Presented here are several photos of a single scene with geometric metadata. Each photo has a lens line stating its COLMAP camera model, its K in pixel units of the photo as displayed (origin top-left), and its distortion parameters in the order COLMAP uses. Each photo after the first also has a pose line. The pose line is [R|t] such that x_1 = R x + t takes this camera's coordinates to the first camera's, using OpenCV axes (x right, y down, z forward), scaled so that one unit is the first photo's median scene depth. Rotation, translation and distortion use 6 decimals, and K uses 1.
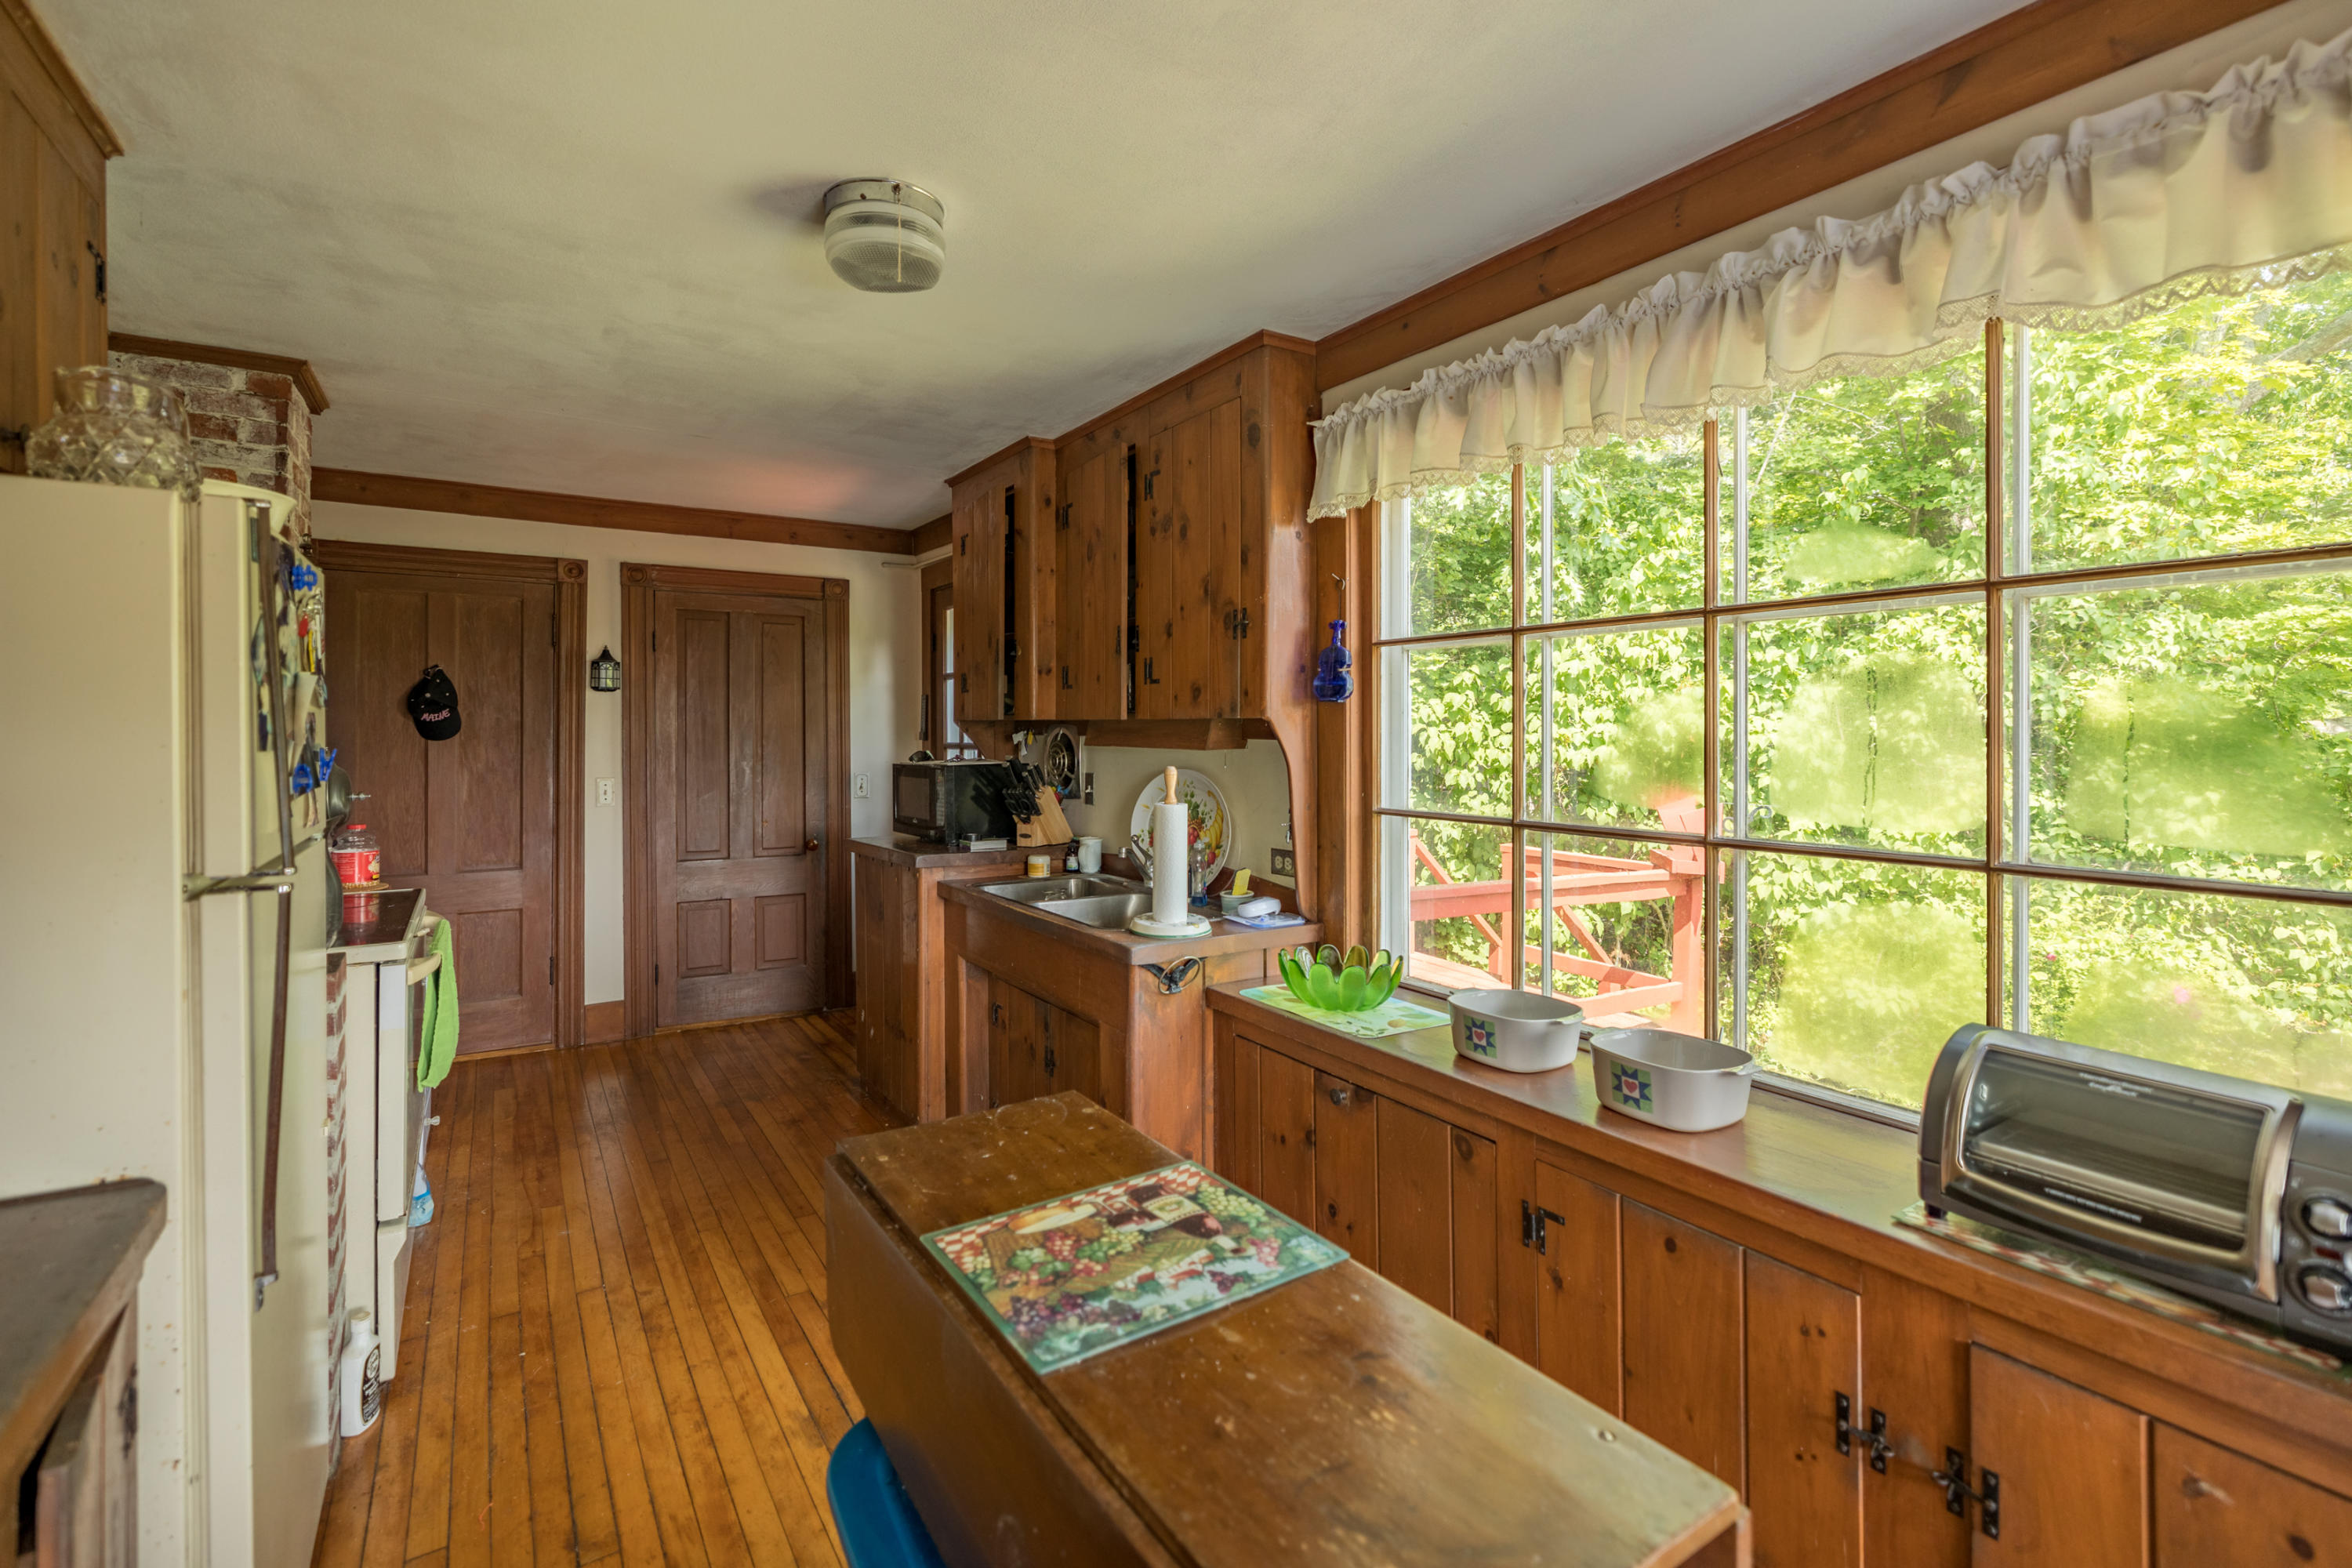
lens RADIAL K [[1028.2, 0, 1164.7], [0, 1028.2, 776.1], [0, 0, 1]] dist [0.001510, -0.002885]
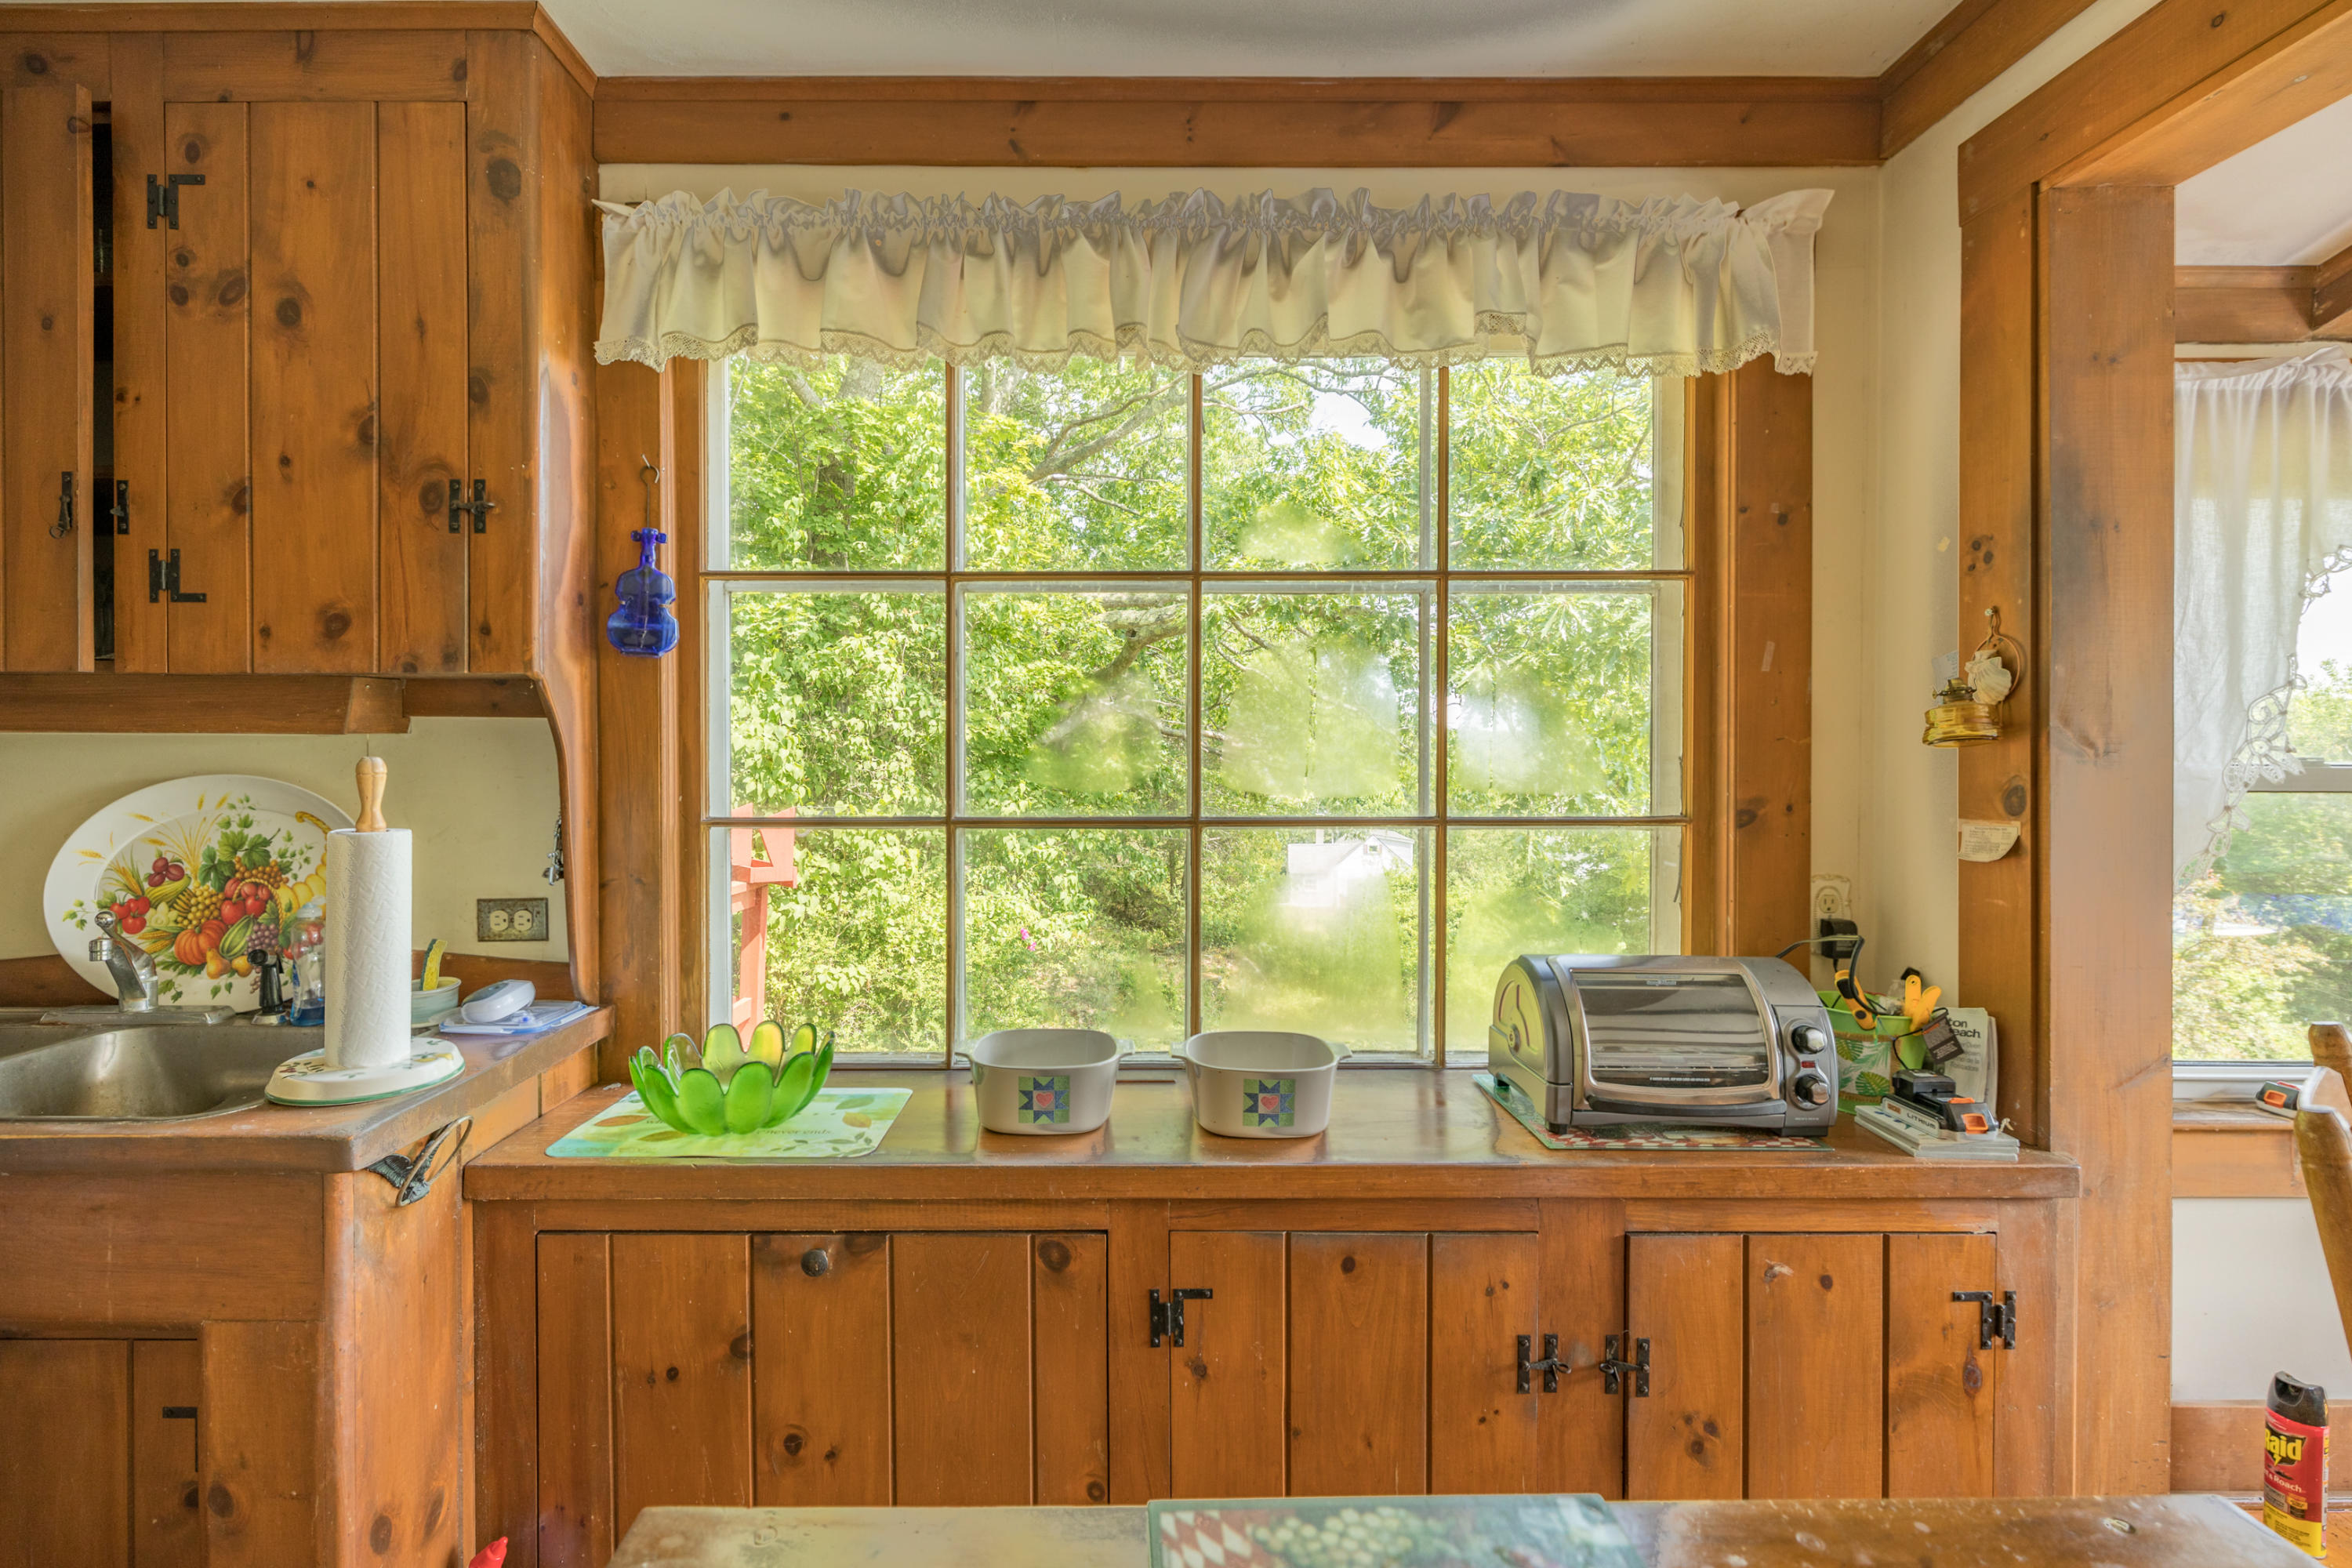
lens RADIAL K [[1028.2, 0, 1164.7], [0, 1028.2, 776.1], [0, 0, 1]] dist [0.001510, -0.002885]
pose [[0.539805, -0.026626, 0.841369, -0.201074], [0.038274, 0.999242, 0.007066, 0.010768], [-0.840920, 0.028388, 0.540415, 0.380027]]
